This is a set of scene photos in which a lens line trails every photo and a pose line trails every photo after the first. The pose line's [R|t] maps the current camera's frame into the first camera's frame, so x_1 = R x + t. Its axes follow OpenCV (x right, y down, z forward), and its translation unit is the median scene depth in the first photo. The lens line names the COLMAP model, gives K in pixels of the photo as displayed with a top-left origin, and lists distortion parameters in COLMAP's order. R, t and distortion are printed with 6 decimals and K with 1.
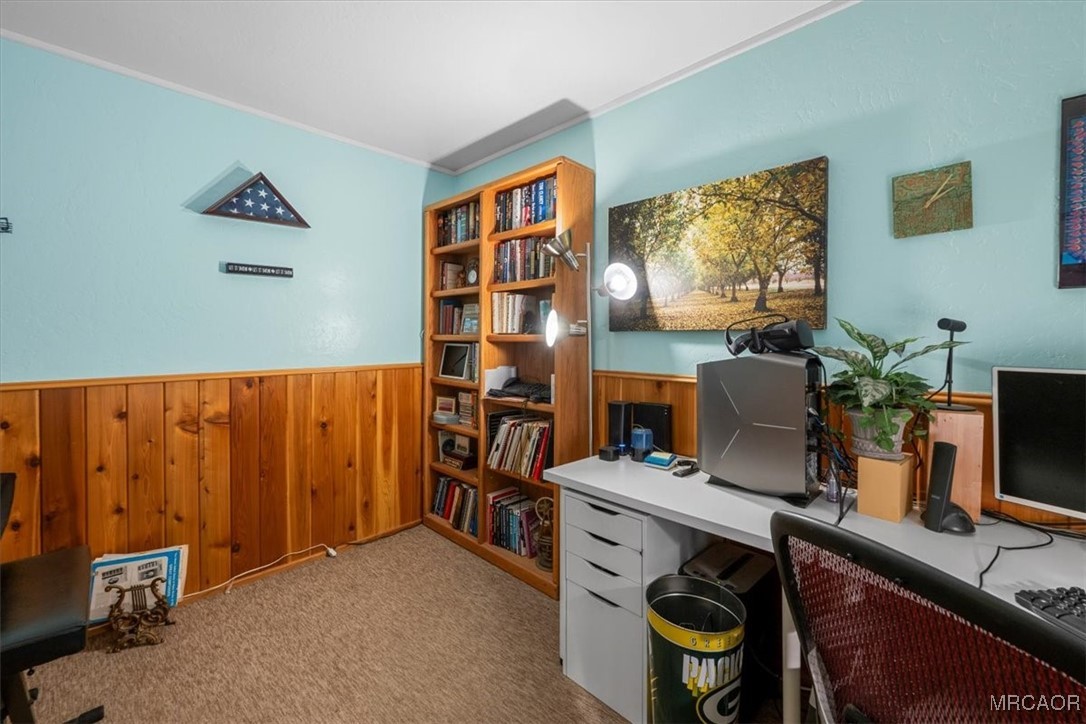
lens RADIAL K [[446.8, 0, 542.1], [0, 446.8, 339.1], [0, 0, 1]] dist [0.000612, -0.000011]
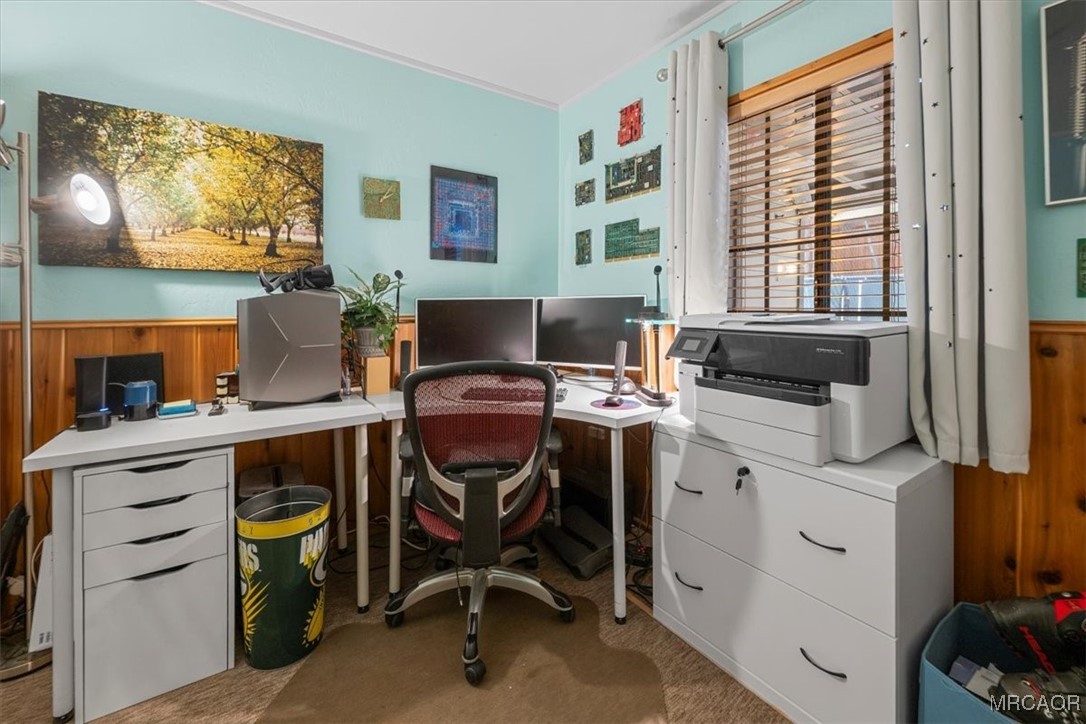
lens RADIAL K [[446.8, 0, 537.8], [0, 446.8, 305.8], [0, 0, 1]] dist [0.000612, -0.000011]
pose [[0.192238, 0.002581, 0.981345, -0.490675], [0.011617, 0.999920, -0.004906, 0.075883], [-0.981279, 0.012344, 0.192193, 0.110675]]
